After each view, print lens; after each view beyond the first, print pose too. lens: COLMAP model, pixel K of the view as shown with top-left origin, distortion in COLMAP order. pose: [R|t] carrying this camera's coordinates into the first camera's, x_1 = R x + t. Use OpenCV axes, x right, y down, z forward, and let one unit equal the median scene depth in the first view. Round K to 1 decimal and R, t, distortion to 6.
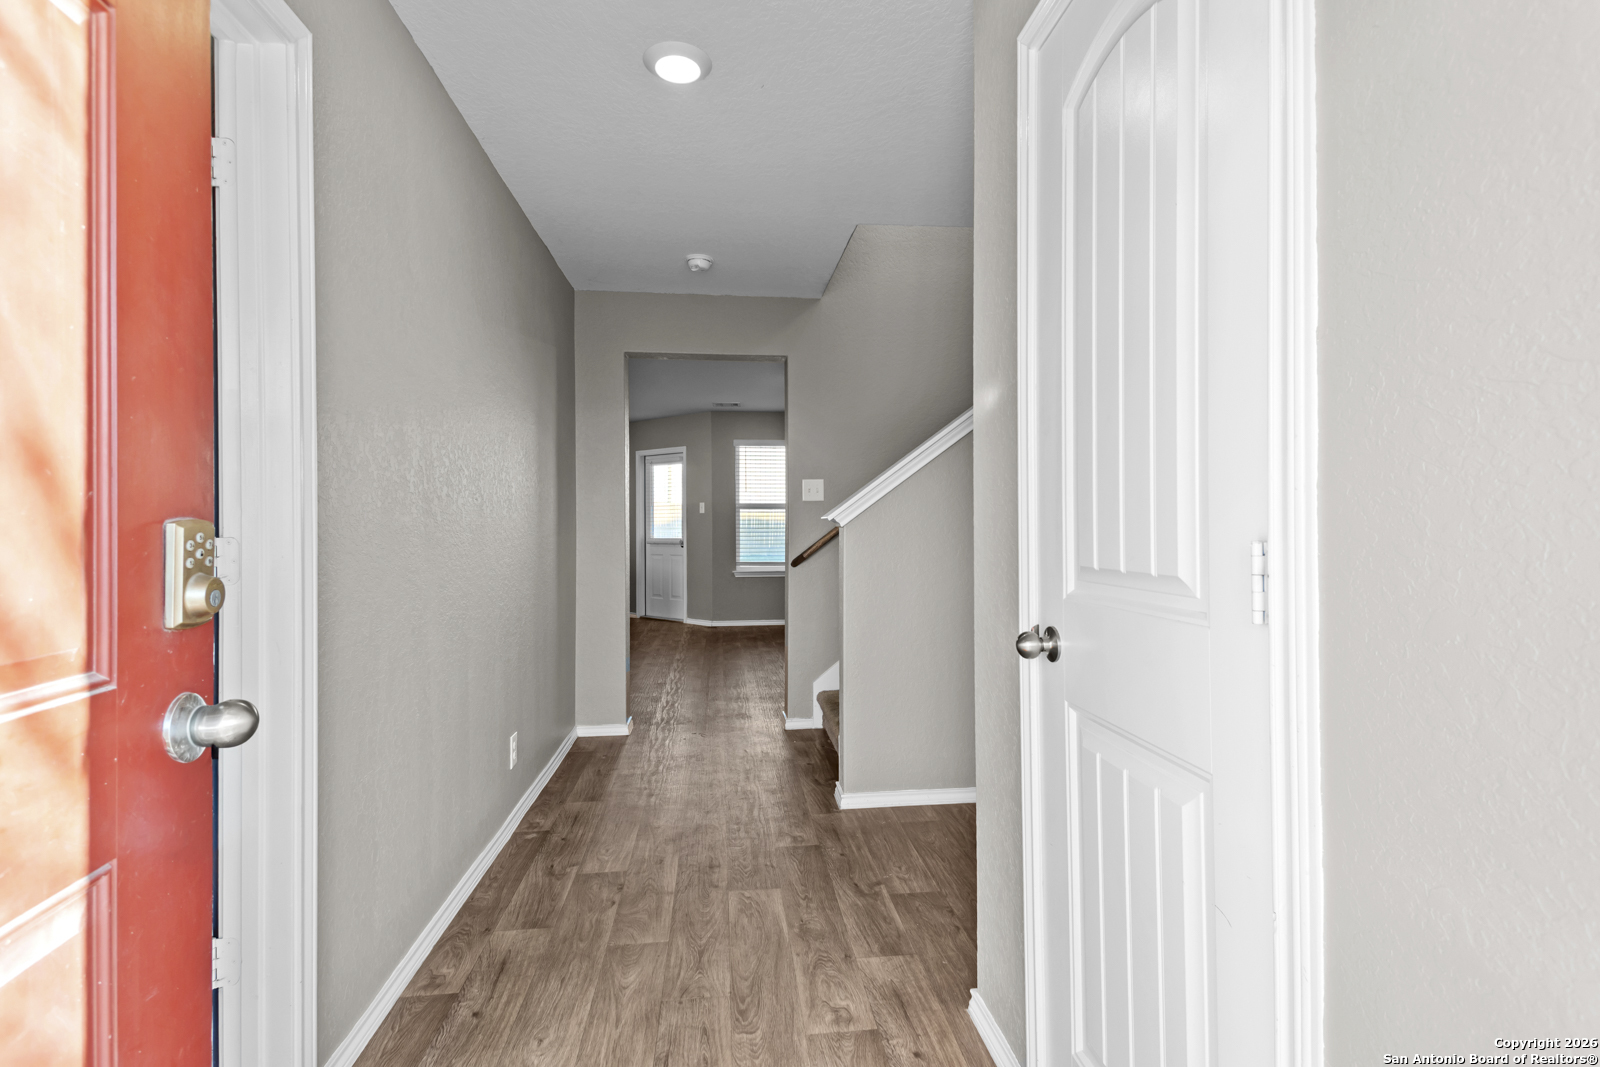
lens RADIAL K [[740.8, 0, 803.7], [0, 740.8, 531.3], [0, 0, 1]] dist [0.039078, -0.016978]
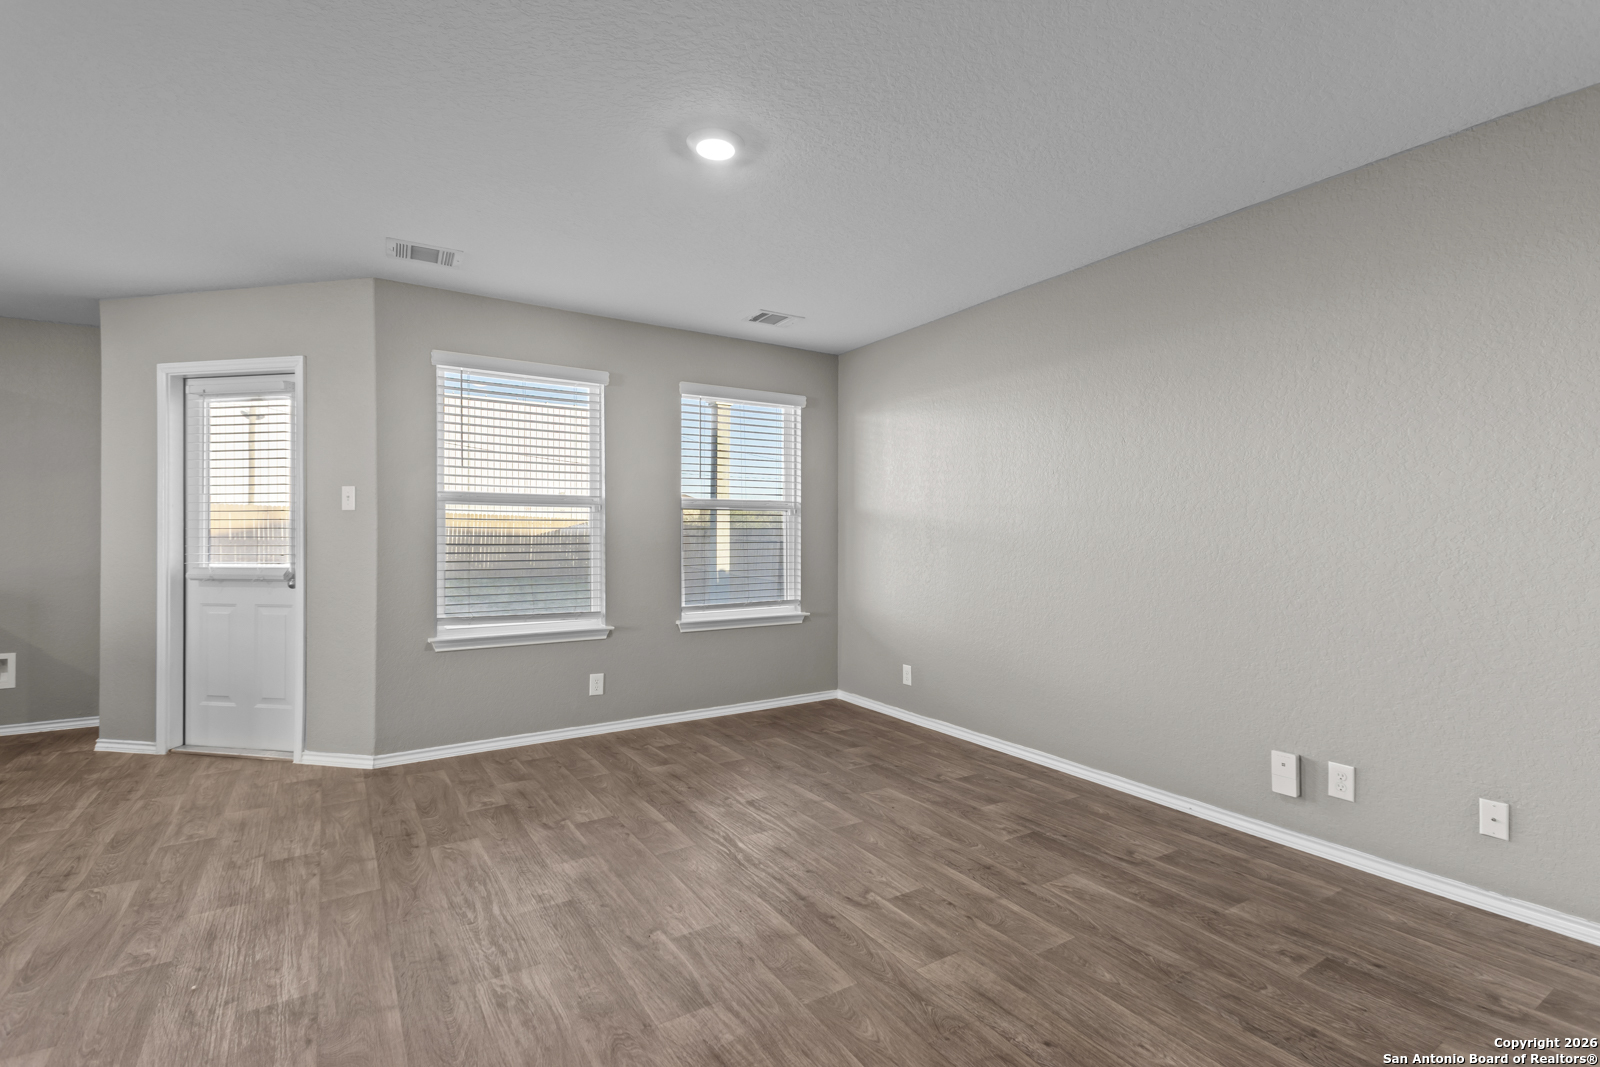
lens RADIAL K [[740.8, 0, 808.9], [0, 740.8, 537.8], [0, 0, 1]] dist [0.039078, -0.016978]
pose [[0.896023, 0.001136, 0.444007, -0.099022], [-0.002321, 0.999995, 0.002125, -0.008059], [-0.444003, -0.002935, 0.896021, -0.343491]]
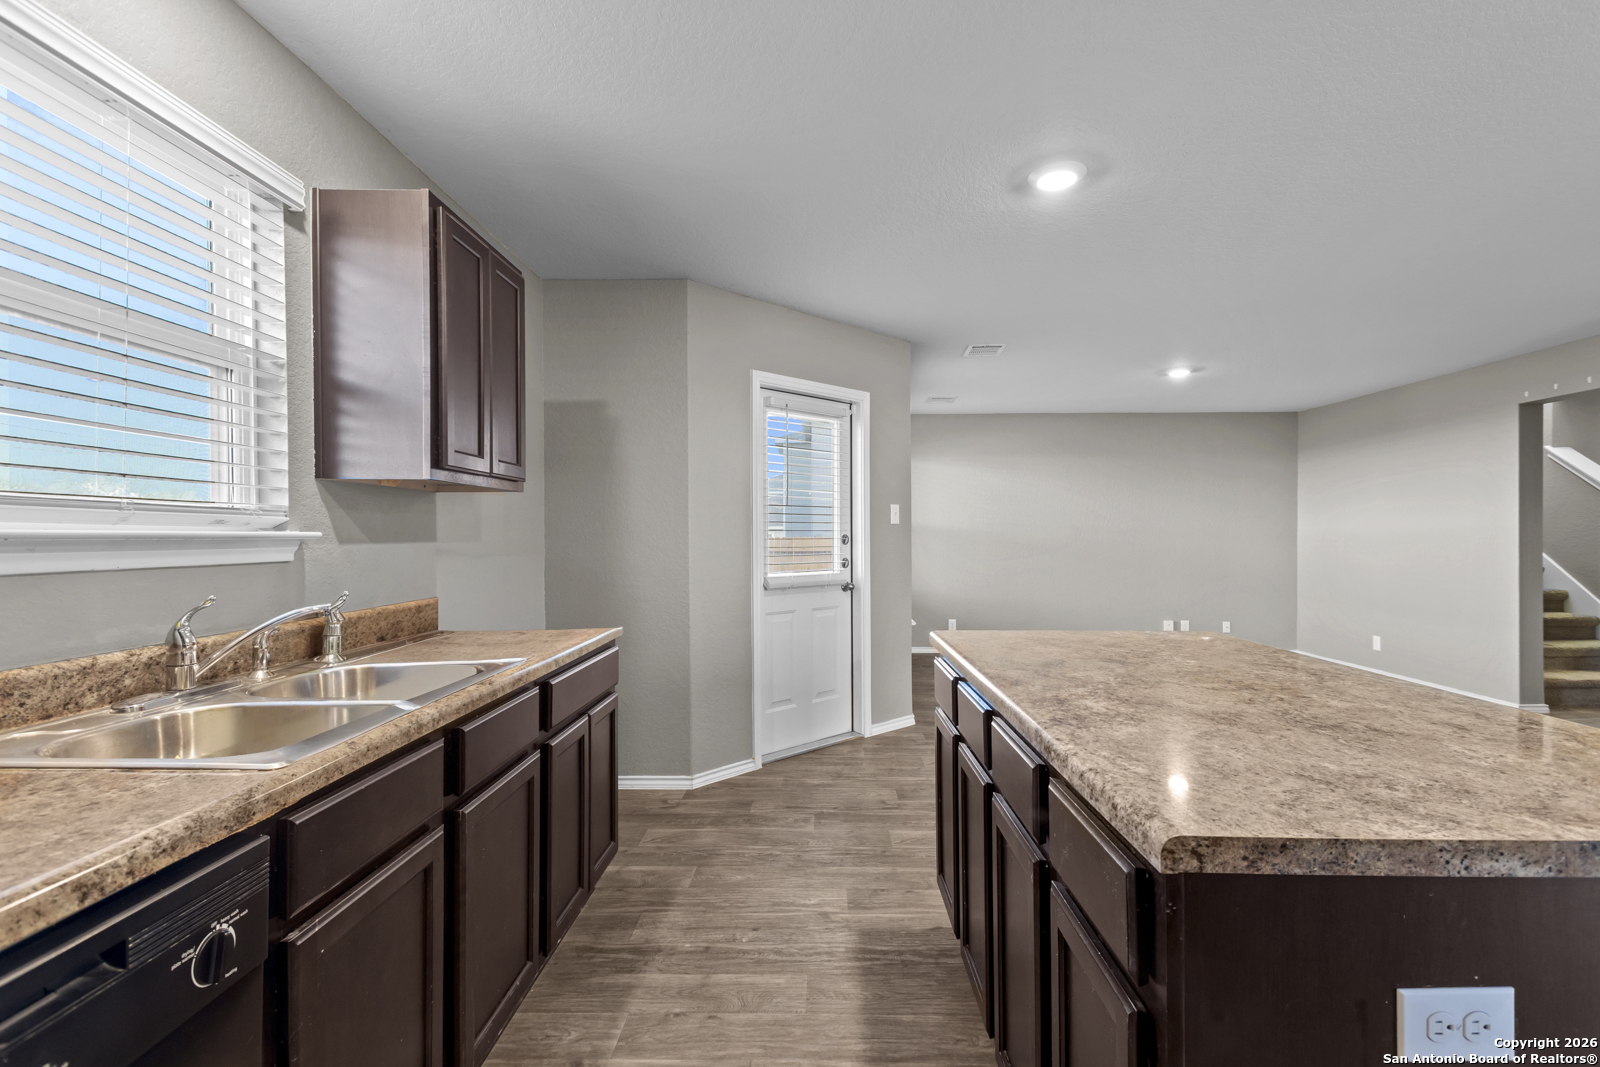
lens RADIAL K [[740.8, 0, 811.1], [0, 740.8, 541.4], [0, 0, 1]] dist [0.039078, -0.016978]
pose [[0.127464, -0.005858, 0.991826, -2.428906], [0.002878, 0.999981, 0.005537, -0.026732], [-0.991839, 0.002149, 0.127479, 1.648146]]
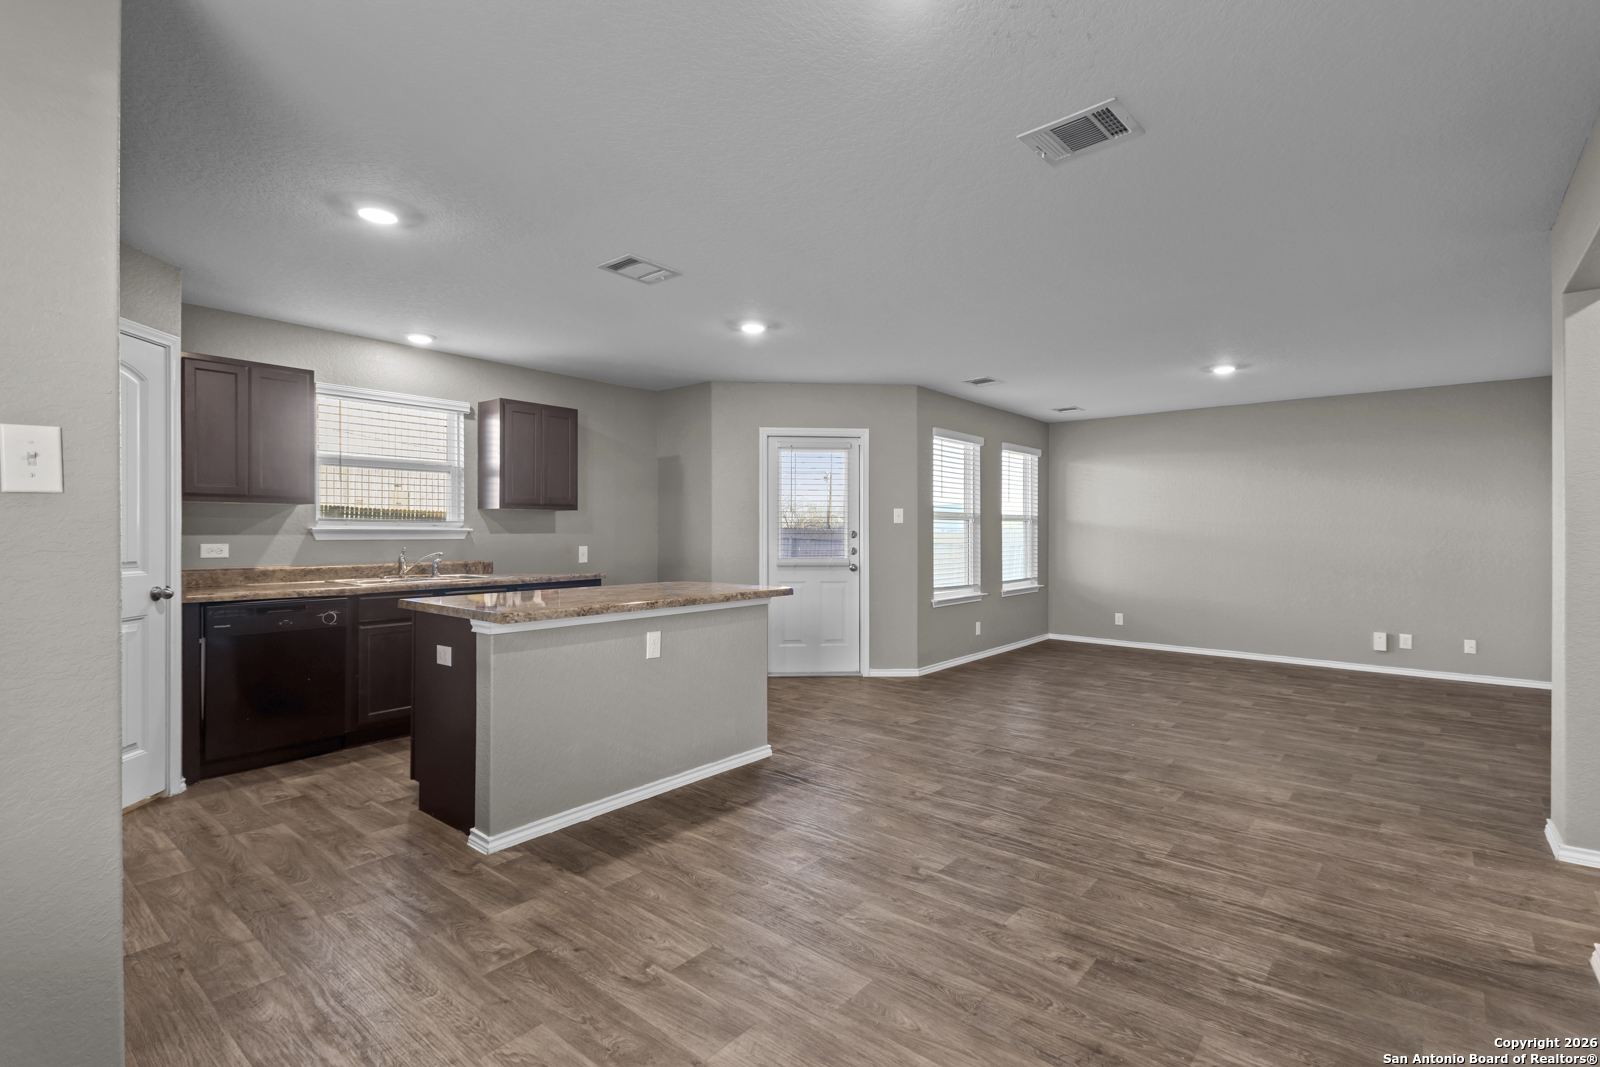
lens RADIAL K [[740.8, 0, 808.2], [0, 740.8, 532.2], [0, 0, 1]] dist [0.039078, -0.016978]
pose [[0.721240, 0.002285, 0.692681, -2.512962], [-0.004478, 0.999989, 0.001364, -0.032094], [-0.692671, -0.004085, 0.721242, -0.136034]]
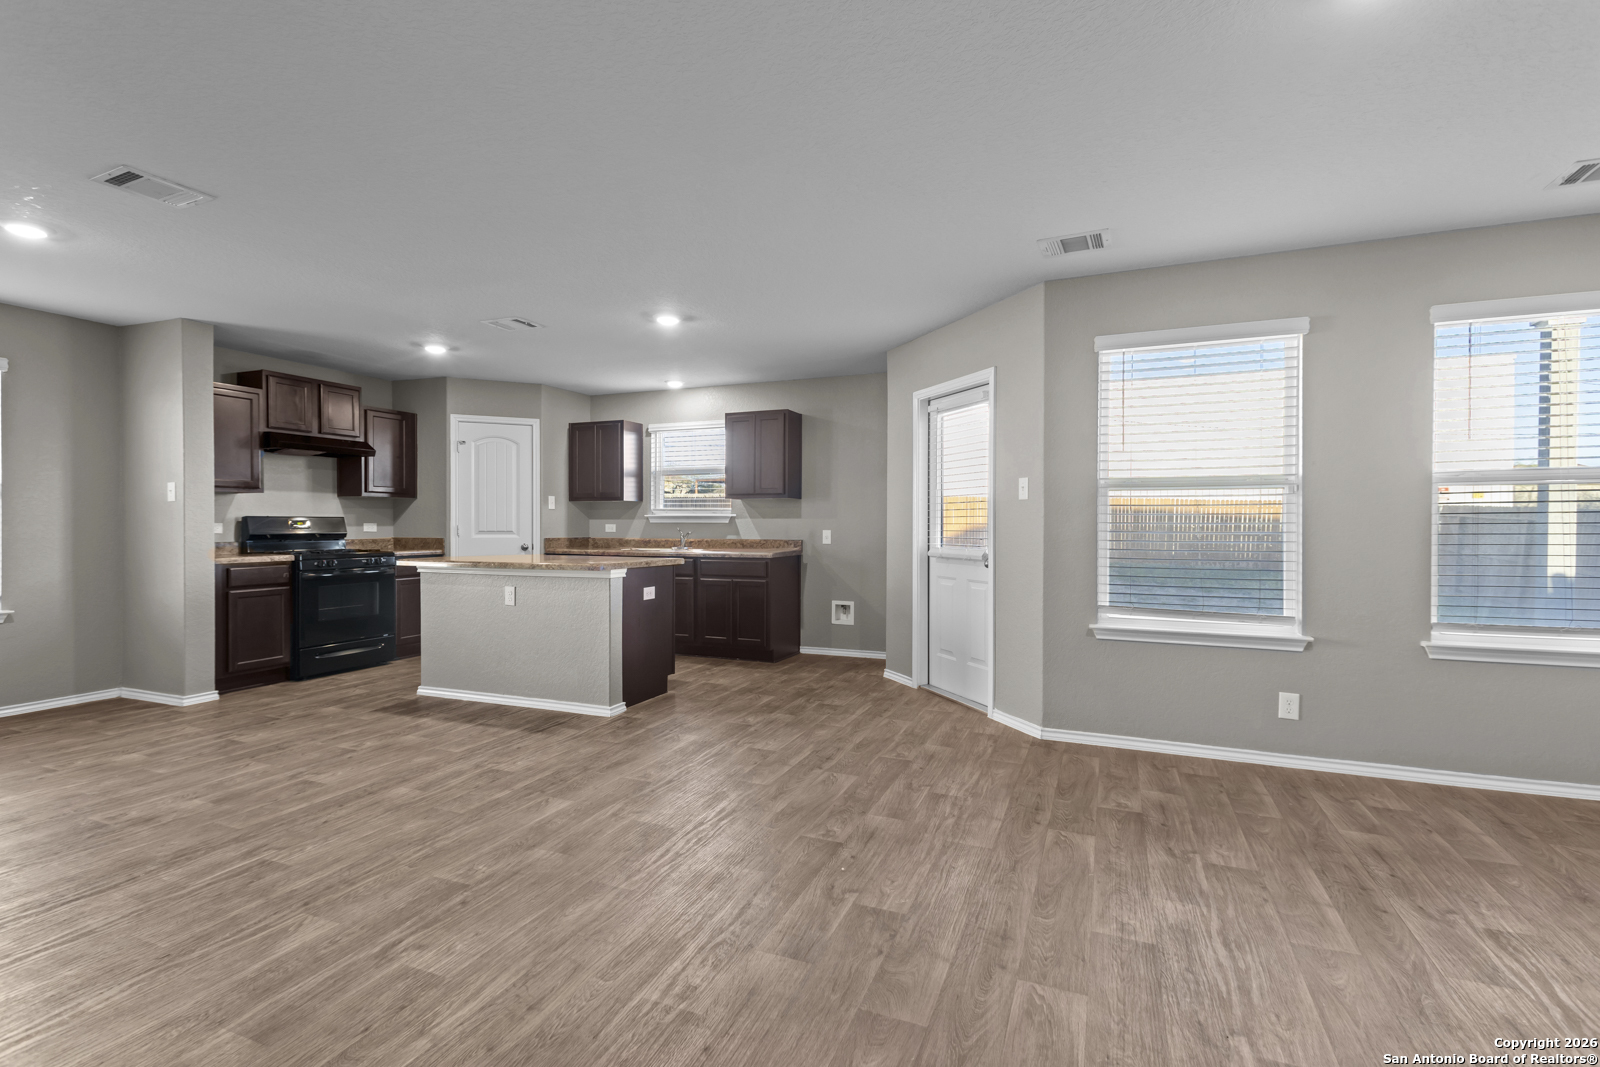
lens RADIAL K [[740.8, 0, 800.7], [0, 740.8, 531.2], [0, 0, 1]] dist [0.039078, -0.016978]
pose [[0.872883, 0.009185, -0.487843, 0.144395], [-0.003183, 0.999909, 0.013131, -0.007974], [0.487919, -0.009909, 0.872833, -0.251172]]
